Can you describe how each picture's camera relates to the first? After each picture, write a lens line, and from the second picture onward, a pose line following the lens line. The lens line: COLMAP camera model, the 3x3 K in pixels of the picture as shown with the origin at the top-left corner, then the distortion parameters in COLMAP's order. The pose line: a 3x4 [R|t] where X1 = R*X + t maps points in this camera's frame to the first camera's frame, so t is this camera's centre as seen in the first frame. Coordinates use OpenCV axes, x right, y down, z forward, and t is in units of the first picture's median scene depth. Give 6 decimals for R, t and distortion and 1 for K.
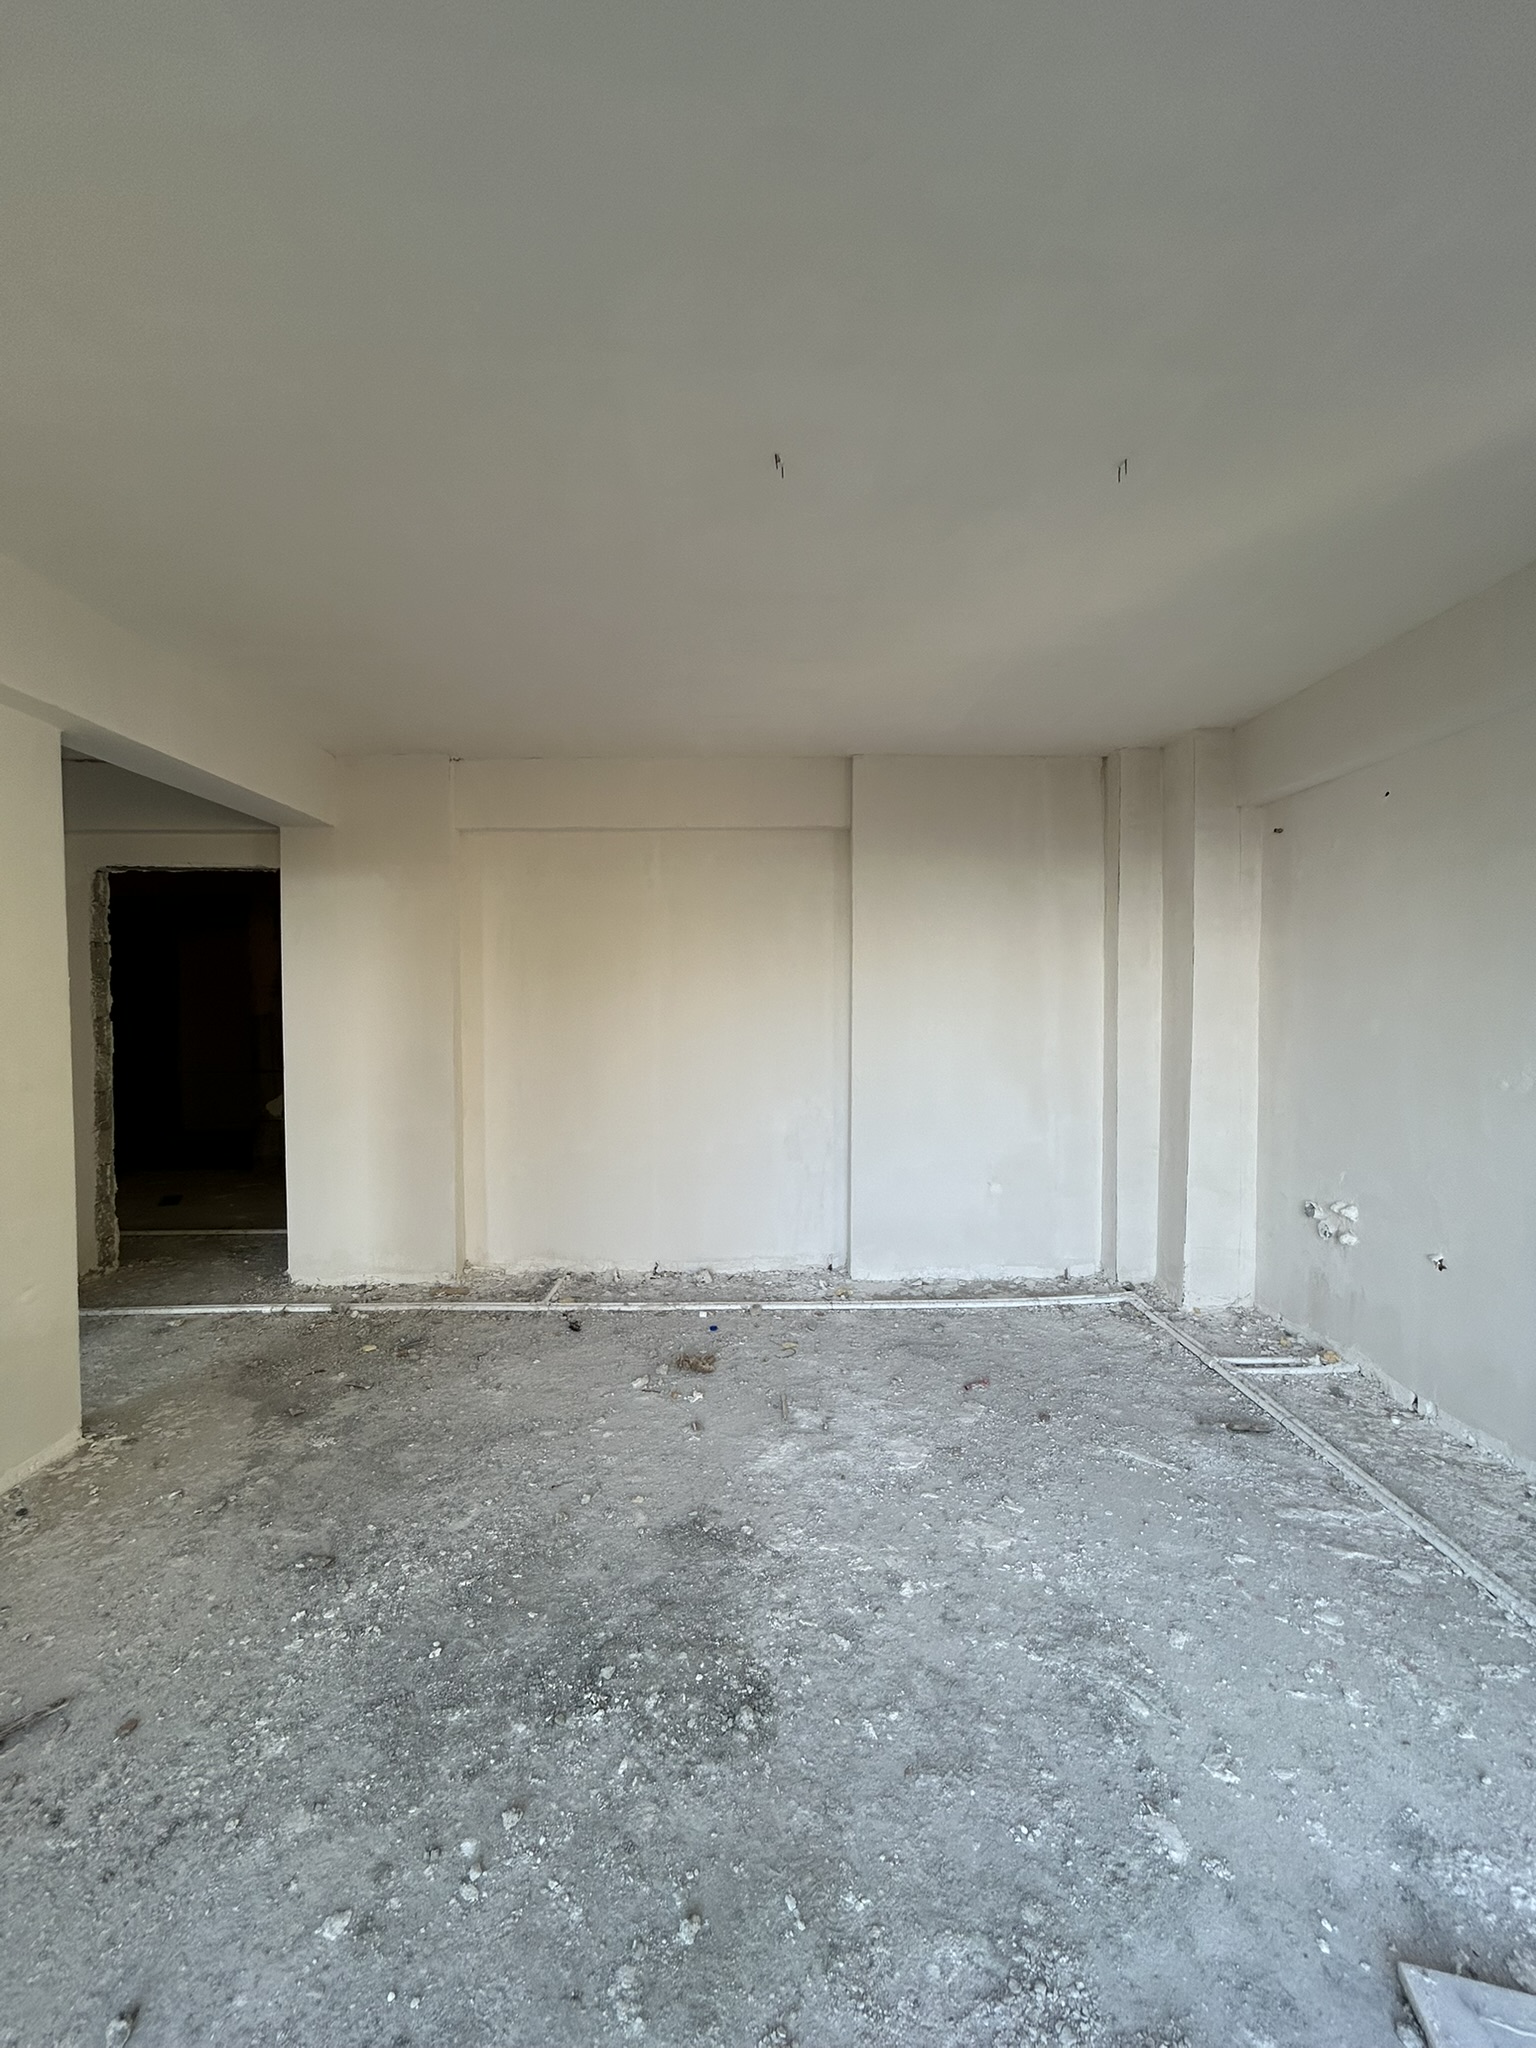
lens RADIAL K [[821.9, 0, 770.2], [0, 821.9, 1031.0], [0, 0, 1]] dist [0.002070, 0.000323]
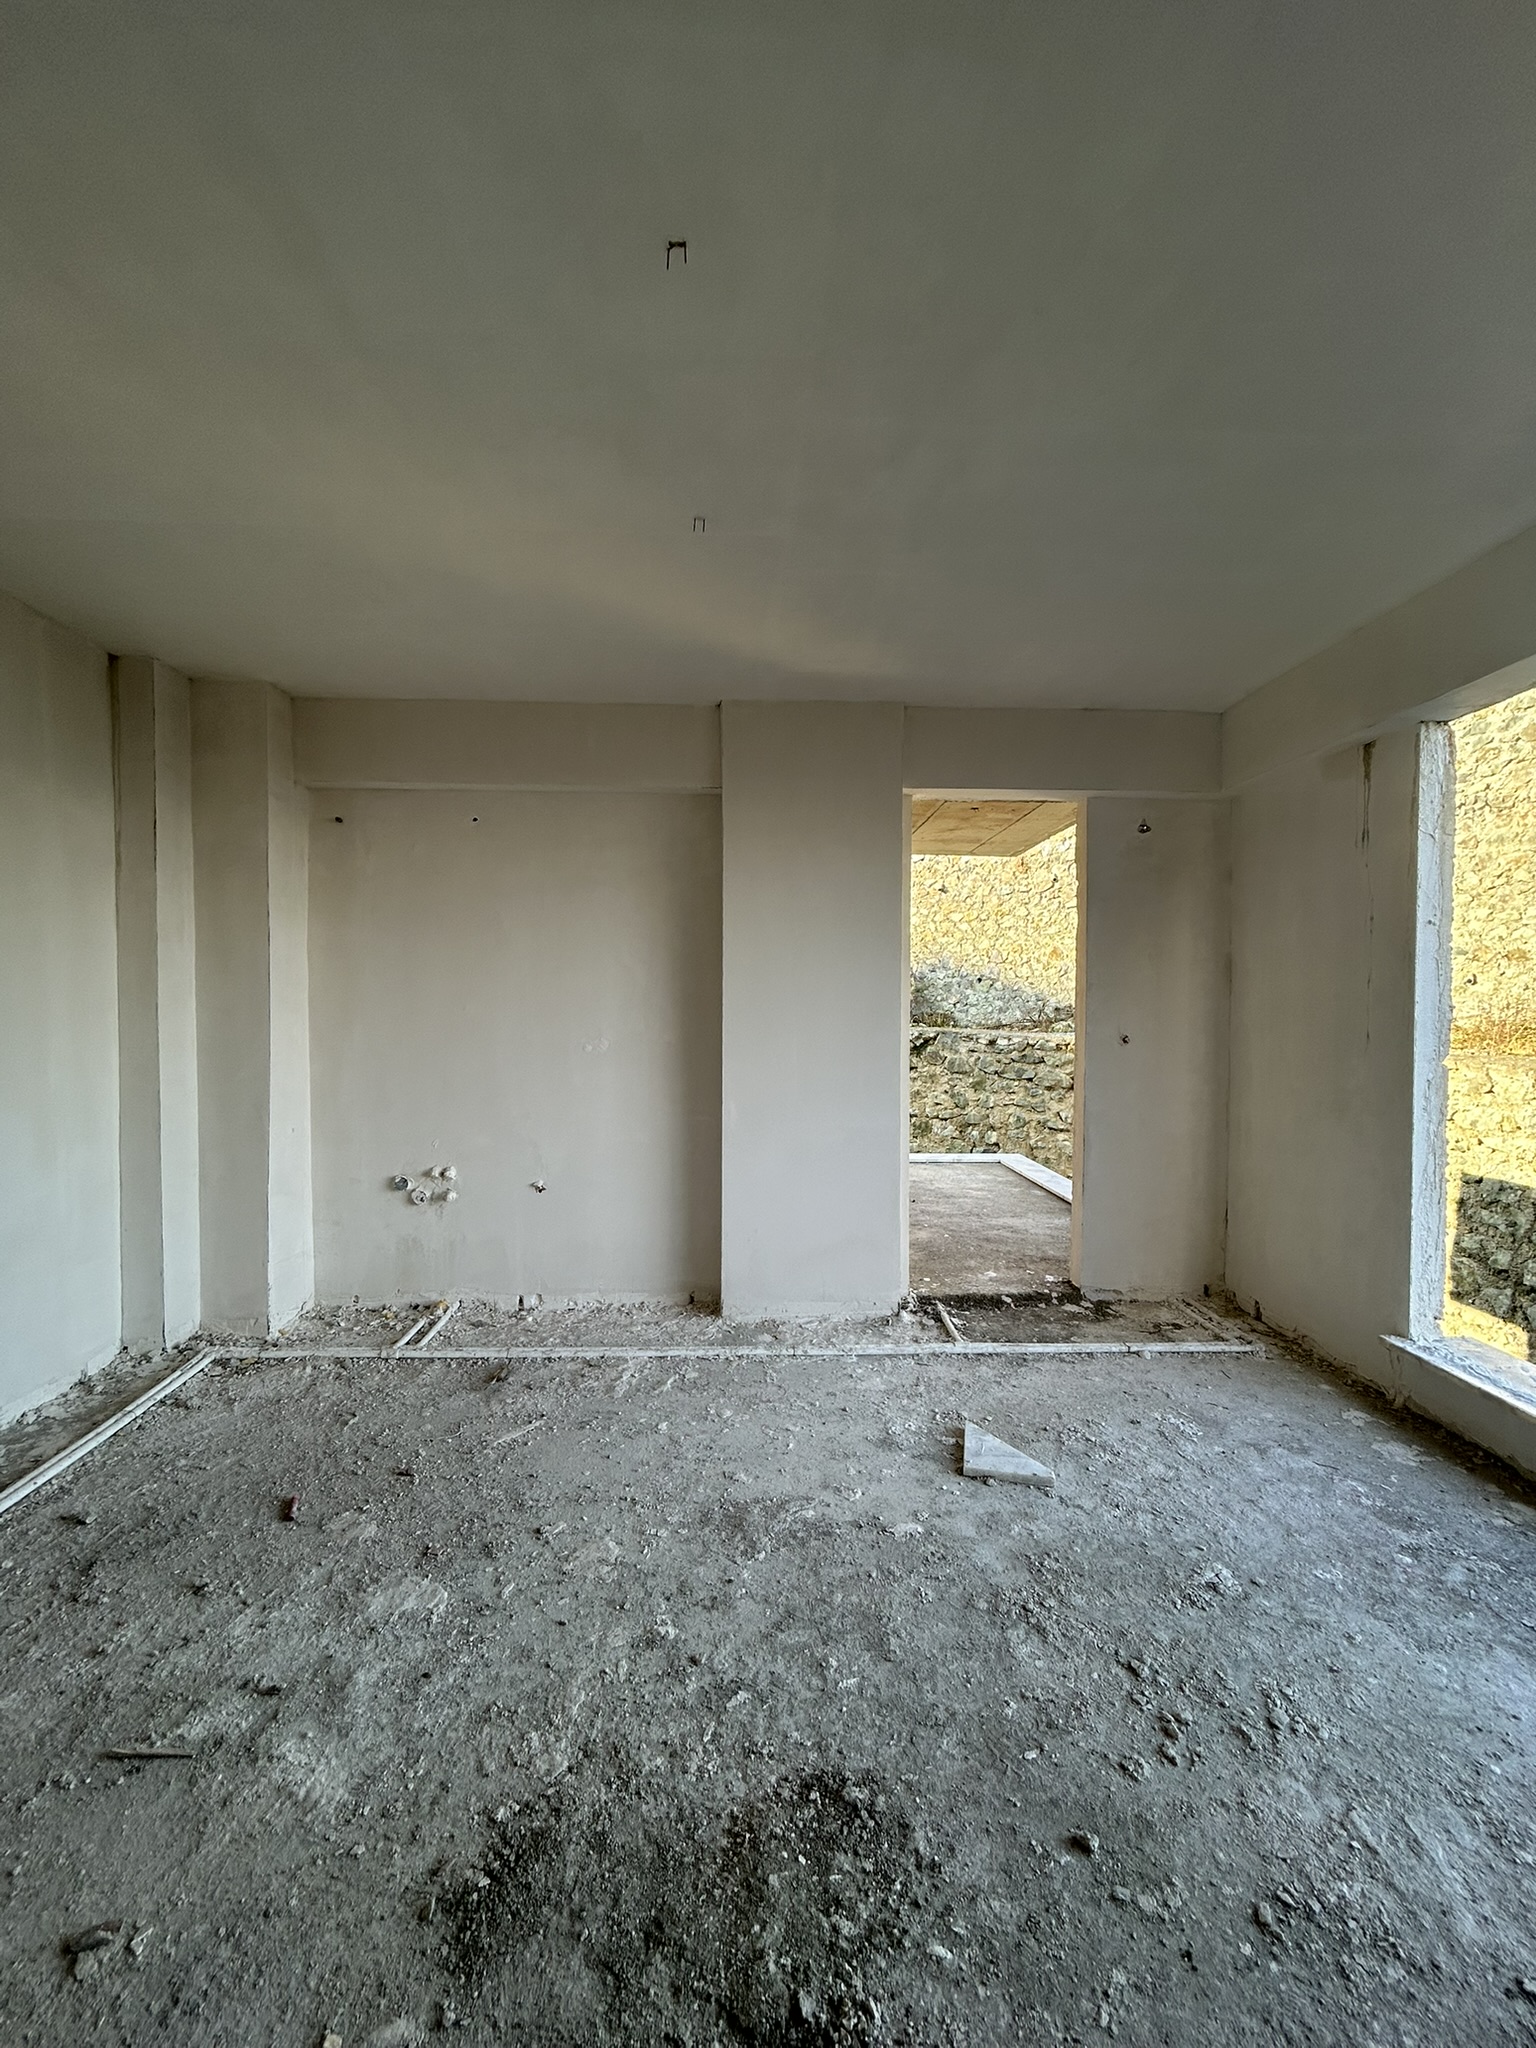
lens RADIAL K [[821.9, 0, 770.2], [0, 821.9, 1031.0], [0, 0, 1]] dist [0.002070, 0.000323]
pose [[-0.018429, -0.024256, 0.999536, -0.540900], [0.030866, 0.999215, 0.024818, 0.008113], [-0.999354, 0.031309, -0.017666, 0.673201]]
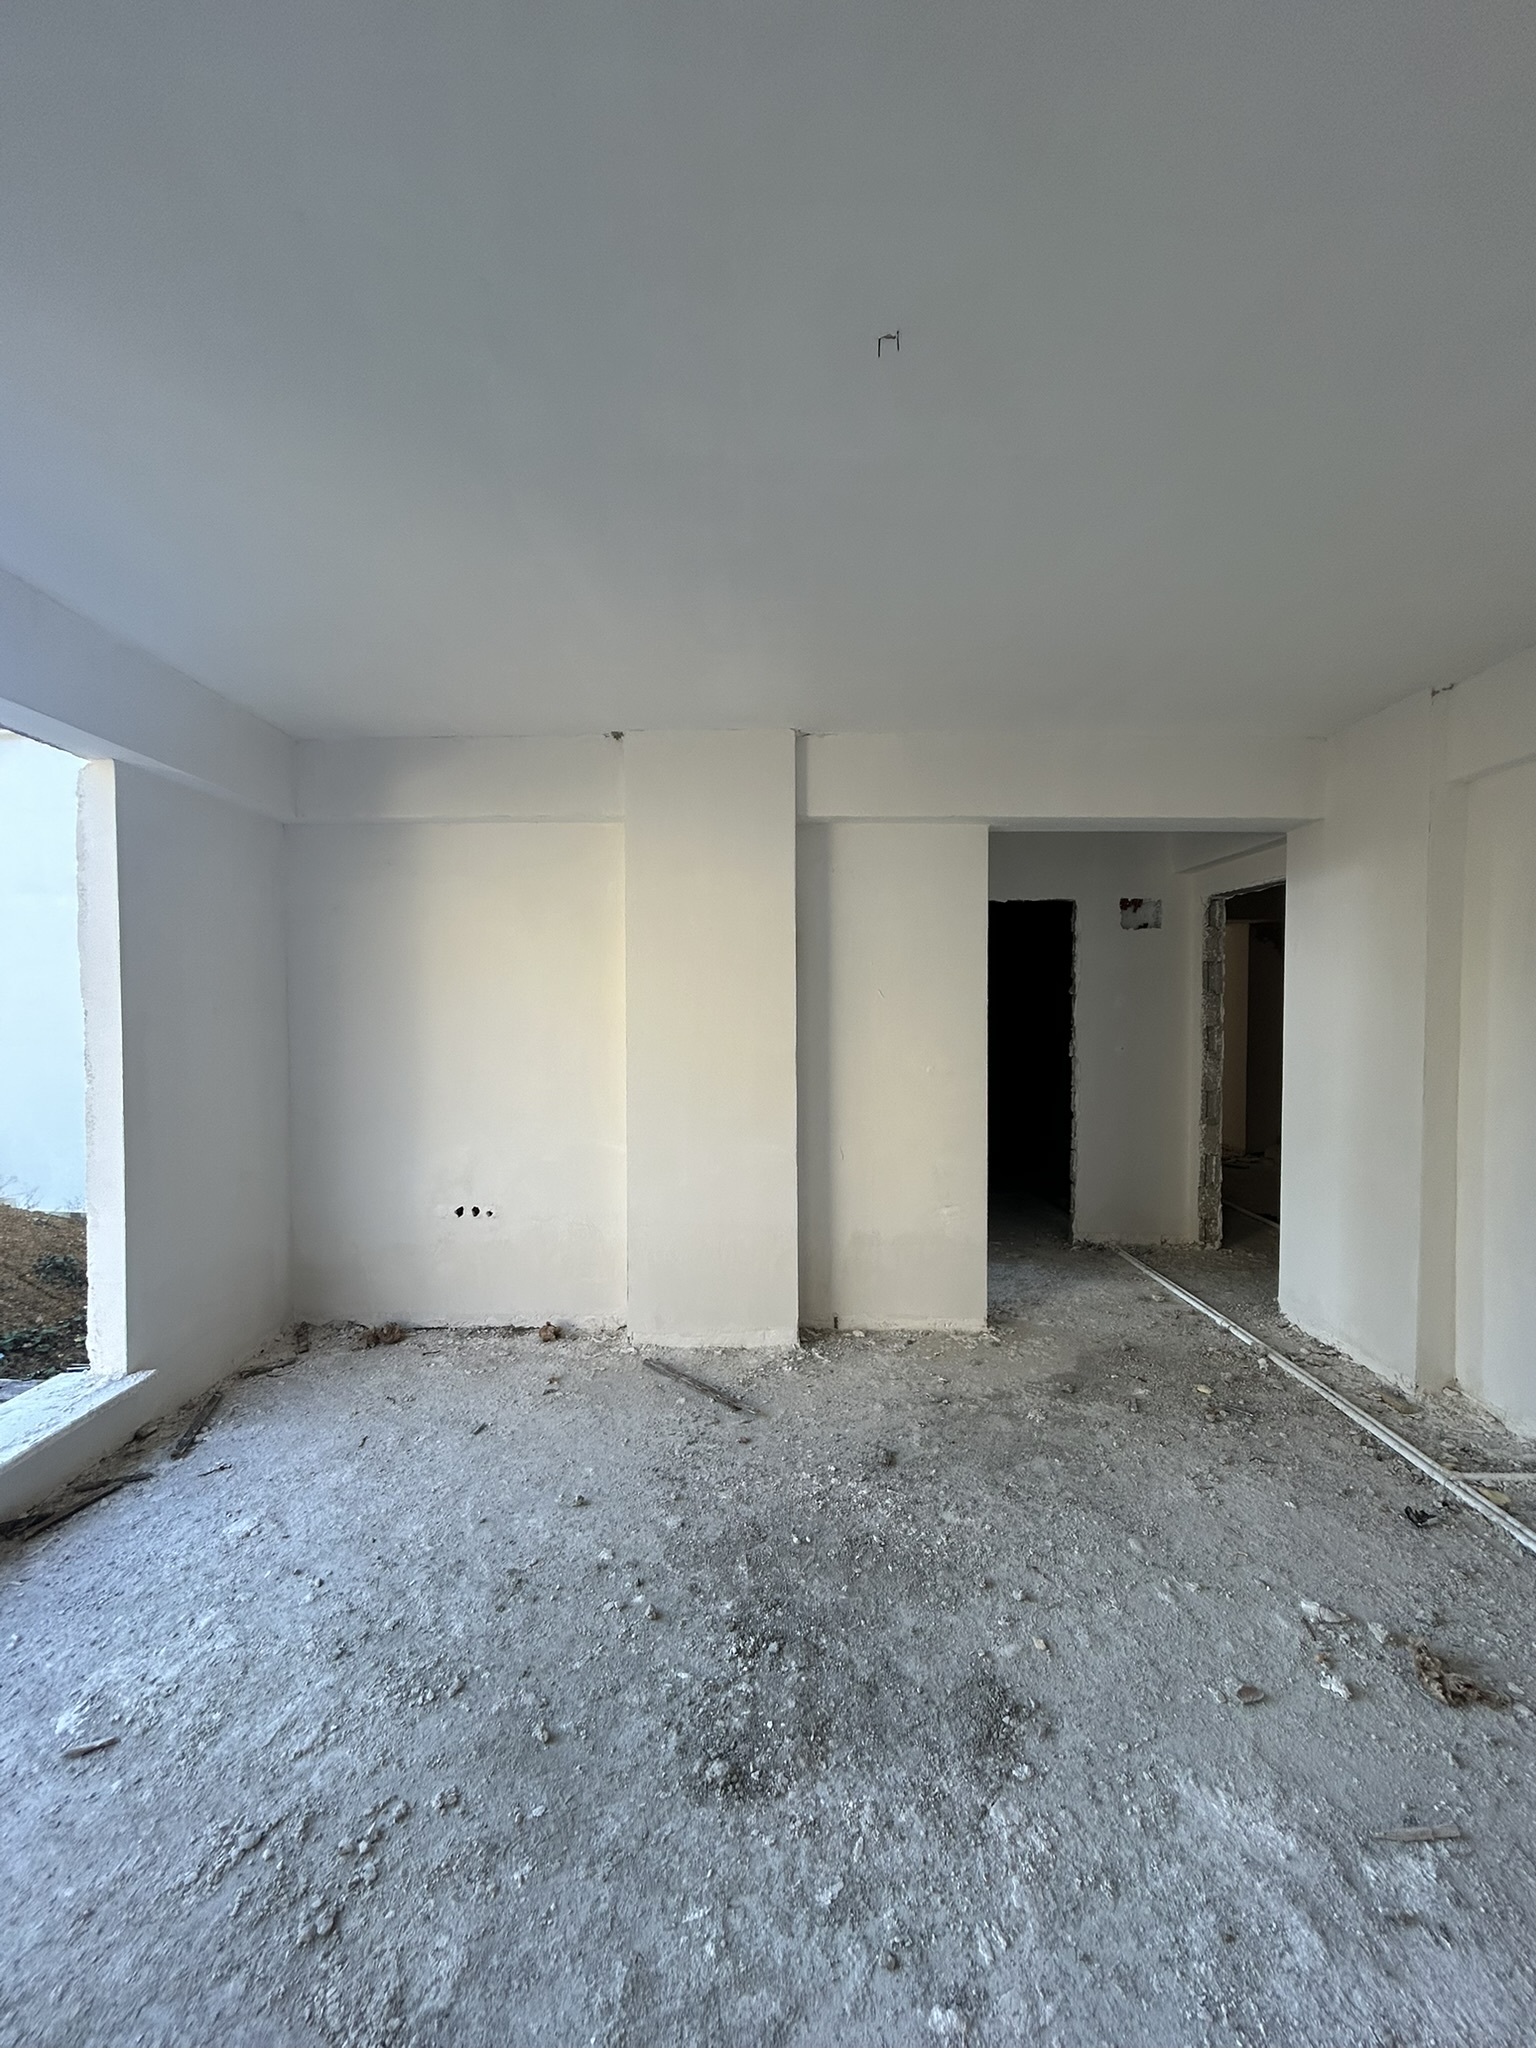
lens RADIAL K [[816.4, 0, 763.6], [0, 816.4, 1013.4], [0, 0, 1]] dist [-0.000705, -0.000011]
pose [[-0.025676, 0.010039, -0.999620, 0.577244], [-0.033465, 0.999380, 0.010896, -0.045323], [0.999110, 0.033732, -0.025324, 0.653598]]
